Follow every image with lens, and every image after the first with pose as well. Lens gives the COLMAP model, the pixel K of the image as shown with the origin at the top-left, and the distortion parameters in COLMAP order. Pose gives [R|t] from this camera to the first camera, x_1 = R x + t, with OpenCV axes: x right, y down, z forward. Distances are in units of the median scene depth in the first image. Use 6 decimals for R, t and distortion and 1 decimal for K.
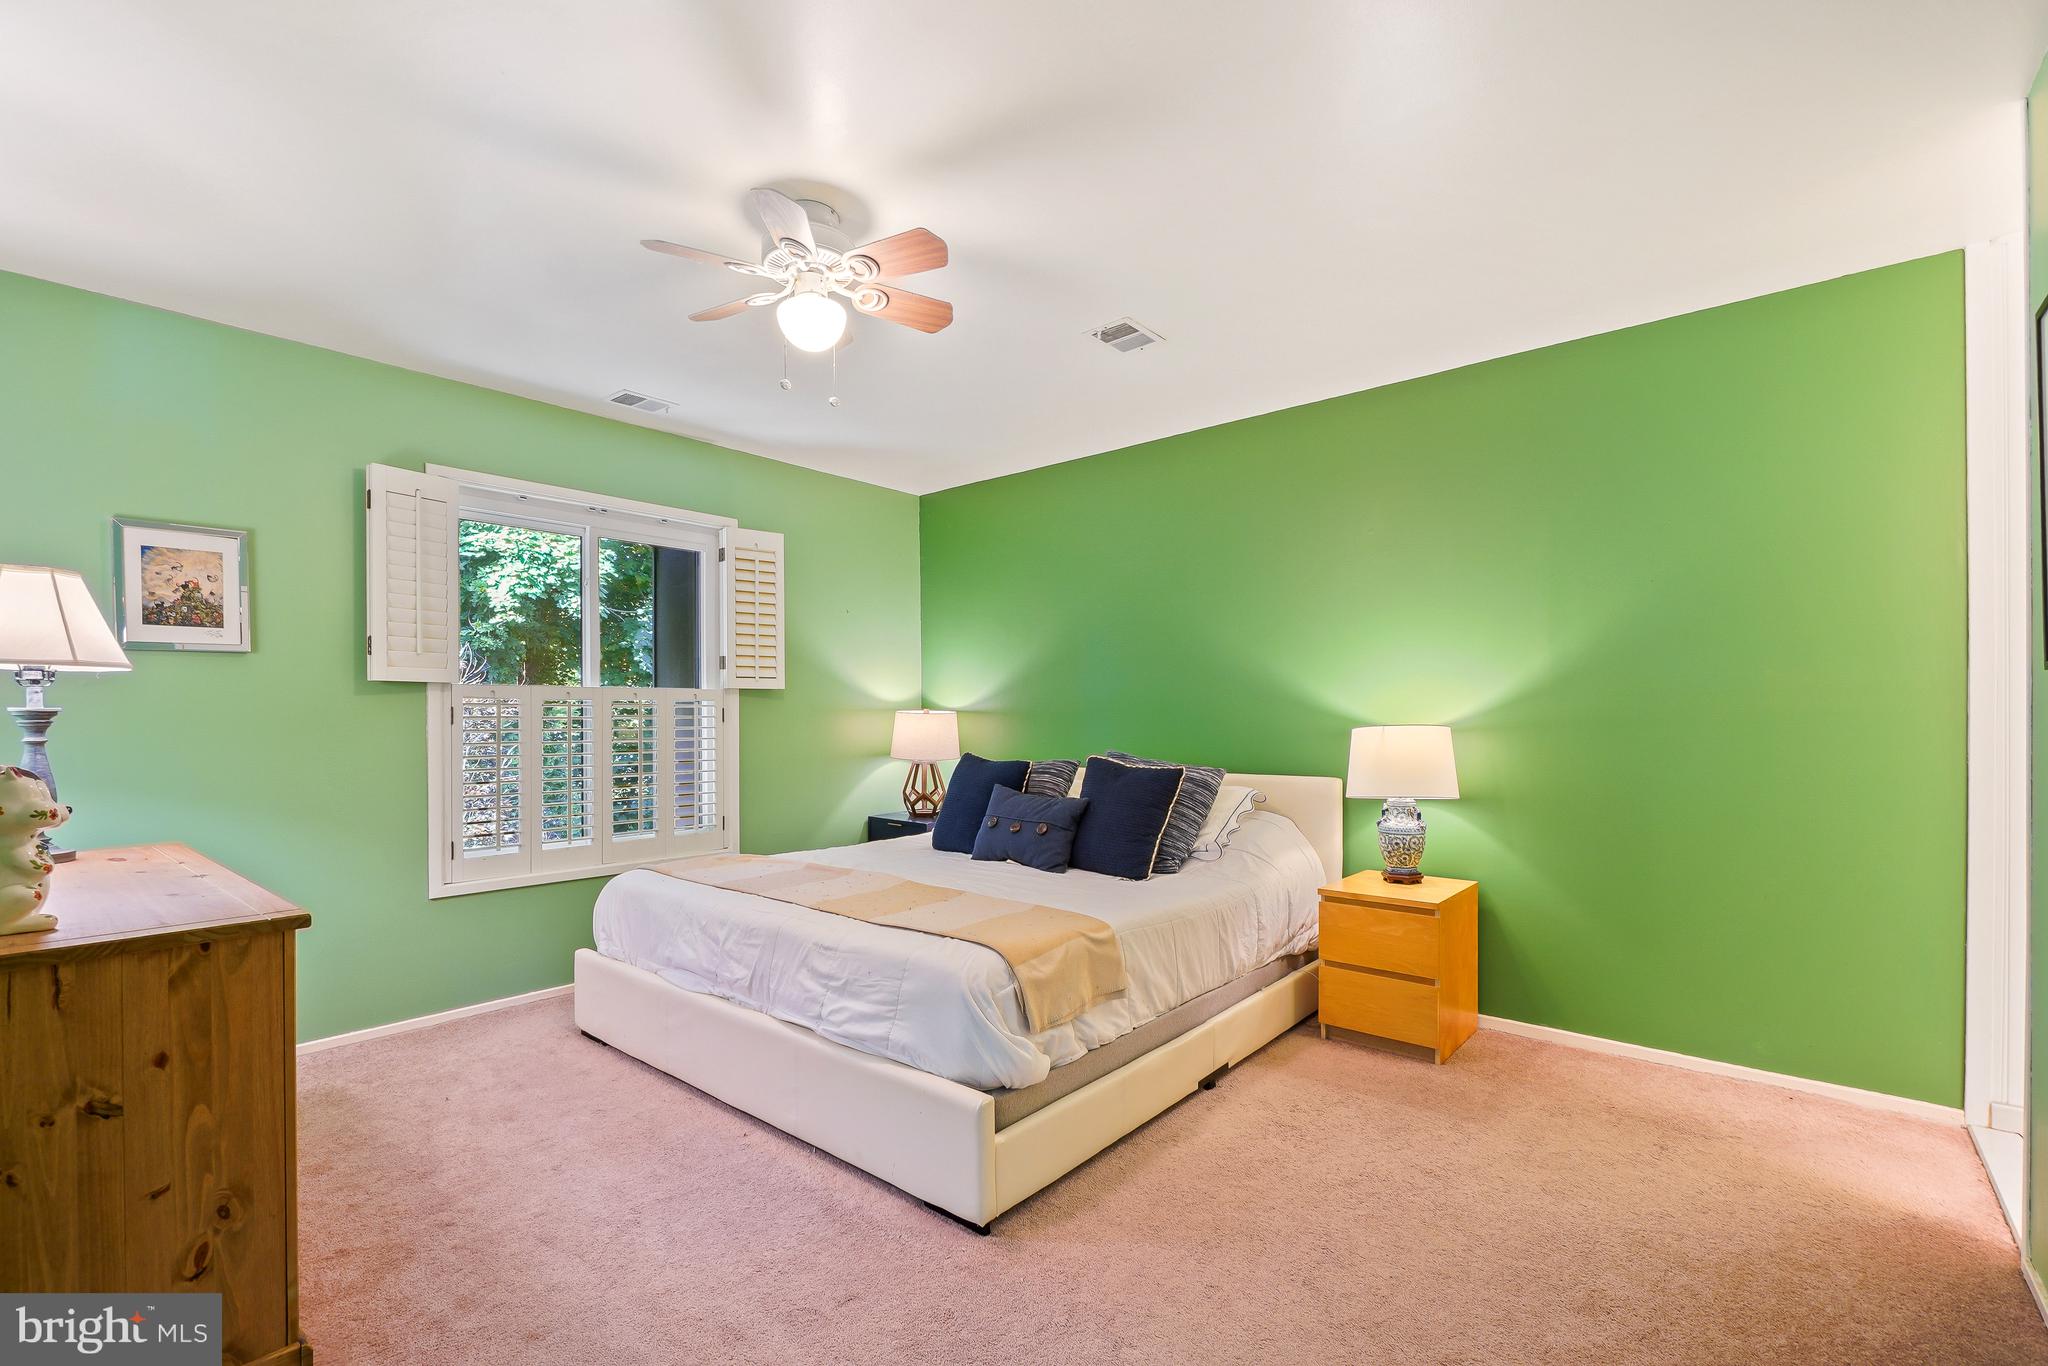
lens RADIAL K [[902.4, 0, 1009.0], [0, 902.4, 711.9], [0, 0, 1]] dist [-0.005637, 0.000438]
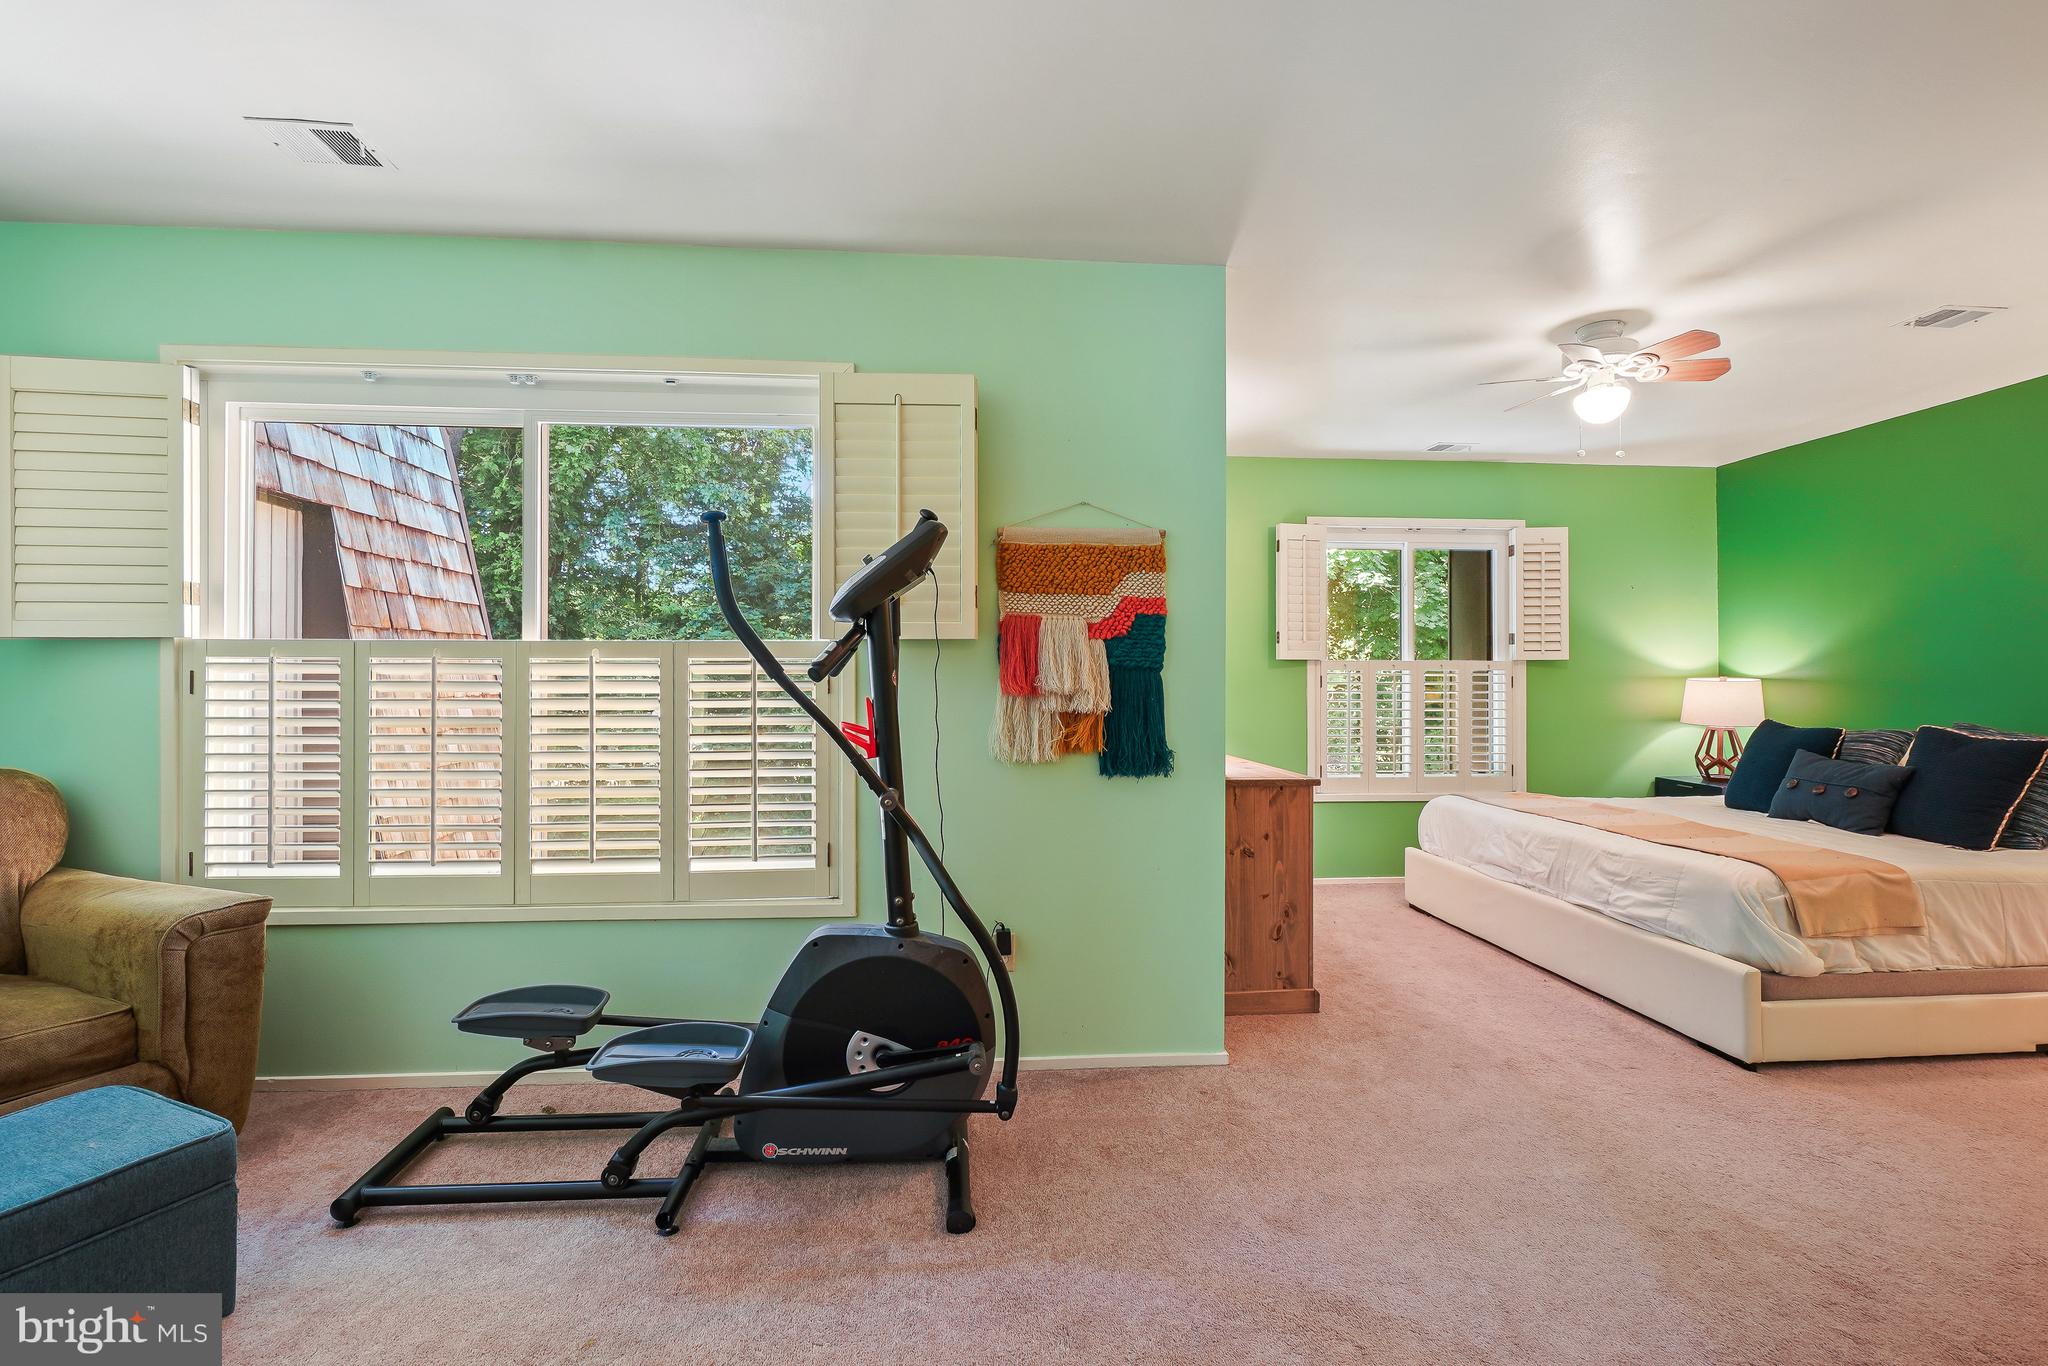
lens RADIAL K [[902.4, 0, 1027.7], [0, 902.4, 676.4], [0, 0, 1]] dist [-0.005637, 0.000438]
pose [[0.718091, 0.001071, -0.695948, 0.096230], [-0.001637, 0.999999, -0.000150, -0.004197], [0.695947, 0.001247, 0.718092, -0.524774]]
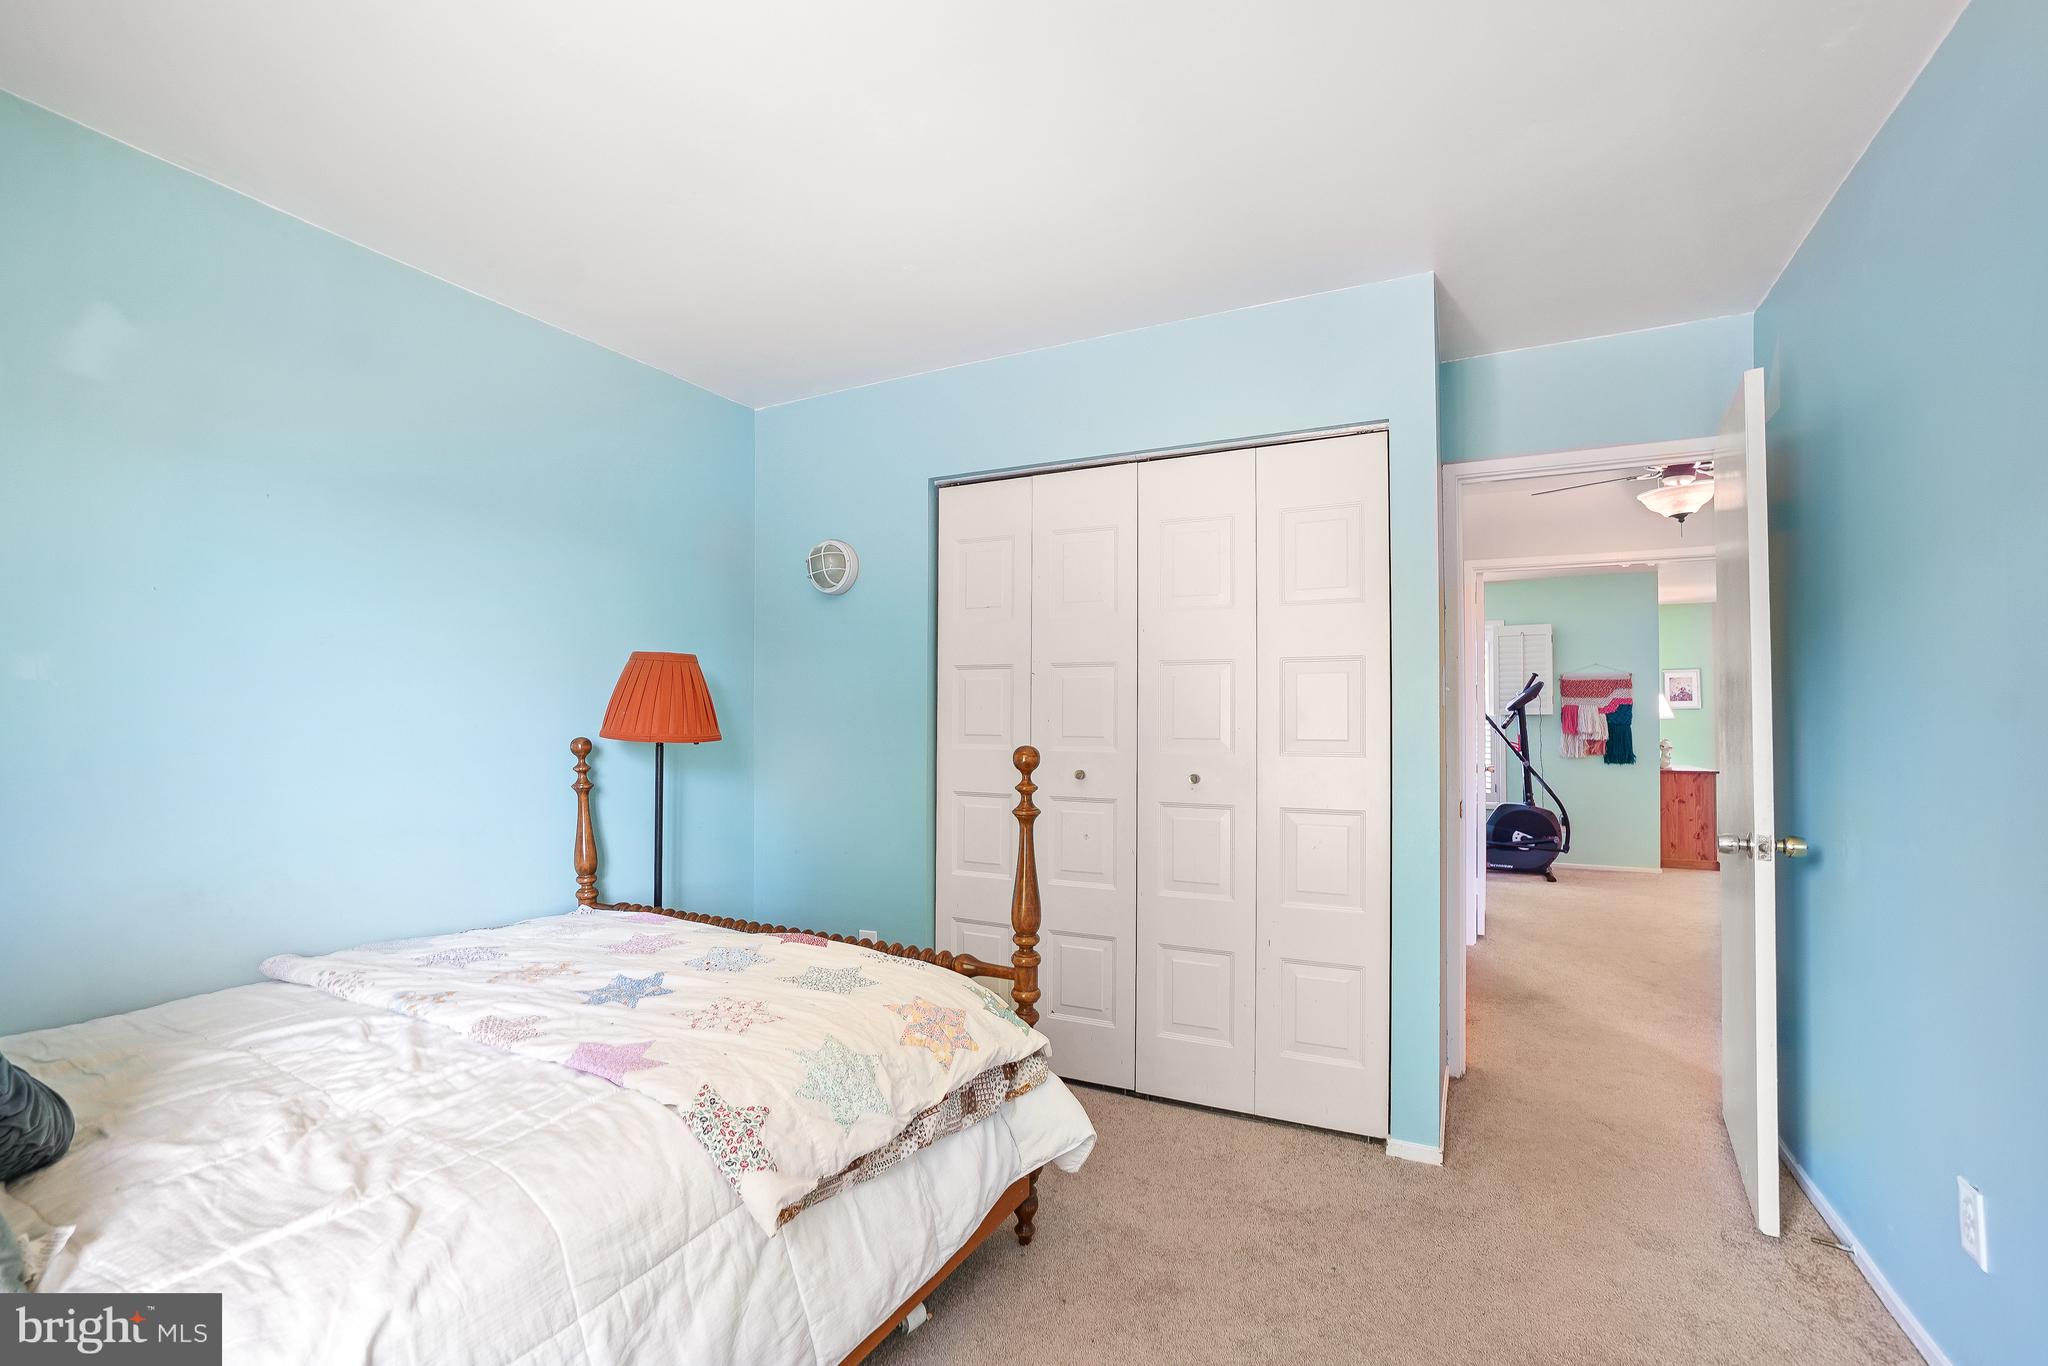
lens RADIAL K [[902.4, 0, 1041.6], [0, 902.4, 722.9], [0, 0, 1]] dist [-0.005637, 0.000438]
pose [[0.256181, -0.005934, -0.966611, 1.634257], [0.001983, 0.999982, -0.005613, -0.005330], [0.966627, -0.000479, 0.256188, -2.073052]]
